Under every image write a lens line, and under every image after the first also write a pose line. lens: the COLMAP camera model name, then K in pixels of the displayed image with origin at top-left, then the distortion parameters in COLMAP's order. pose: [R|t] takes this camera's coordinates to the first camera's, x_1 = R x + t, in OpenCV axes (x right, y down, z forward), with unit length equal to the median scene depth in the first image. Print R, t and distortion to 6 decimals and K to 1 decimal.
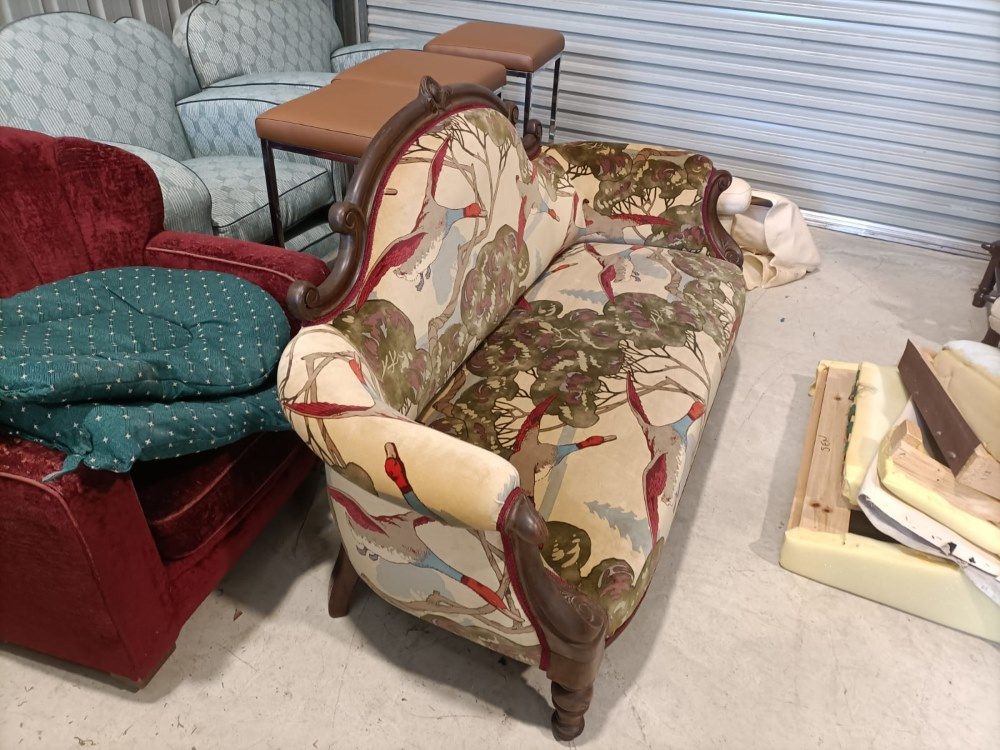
lens RADIAL K [[759.2, 0, 498.1], [0, 759.2, 376.5], [0, 0, 1]] dist [0.042812, -0.045405]
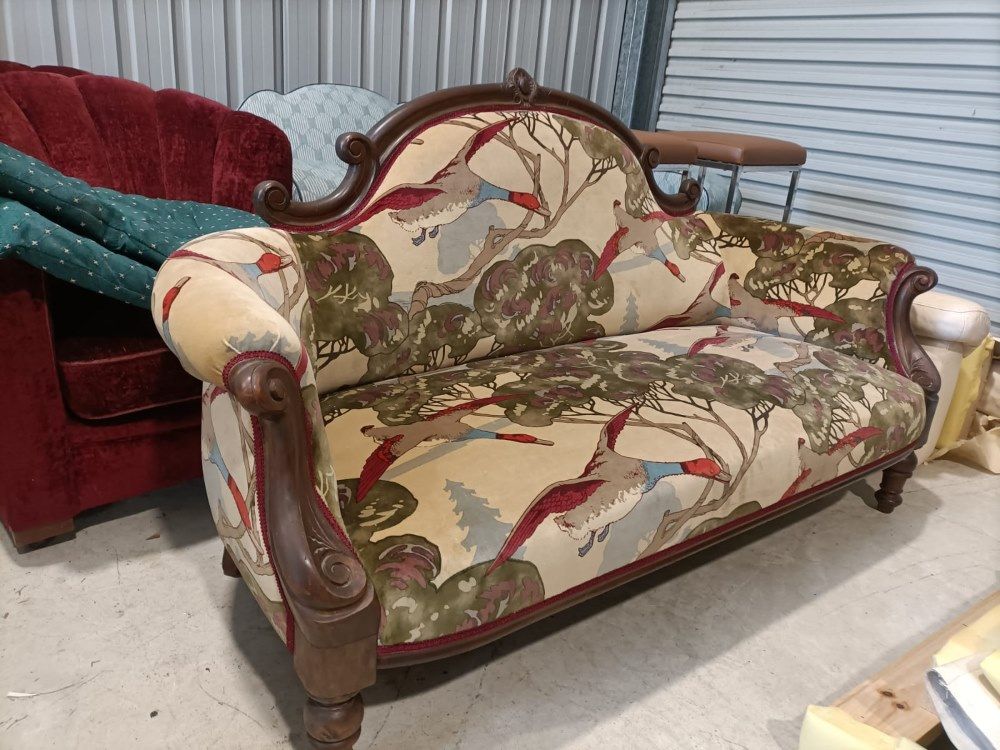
lens RADIAL K [[759.2, 0, 498.0], [0, 759.2, 372.2], [0, 0, 1]] dist [0.042812, -0.045405]
pose [[0.861324, 0.203501, -0.465520, 0.364450], [-0.327639, 0.922776, -0.202822, 0.151209], [0.388296, 0.327218, 0.861484, 0.241063]]
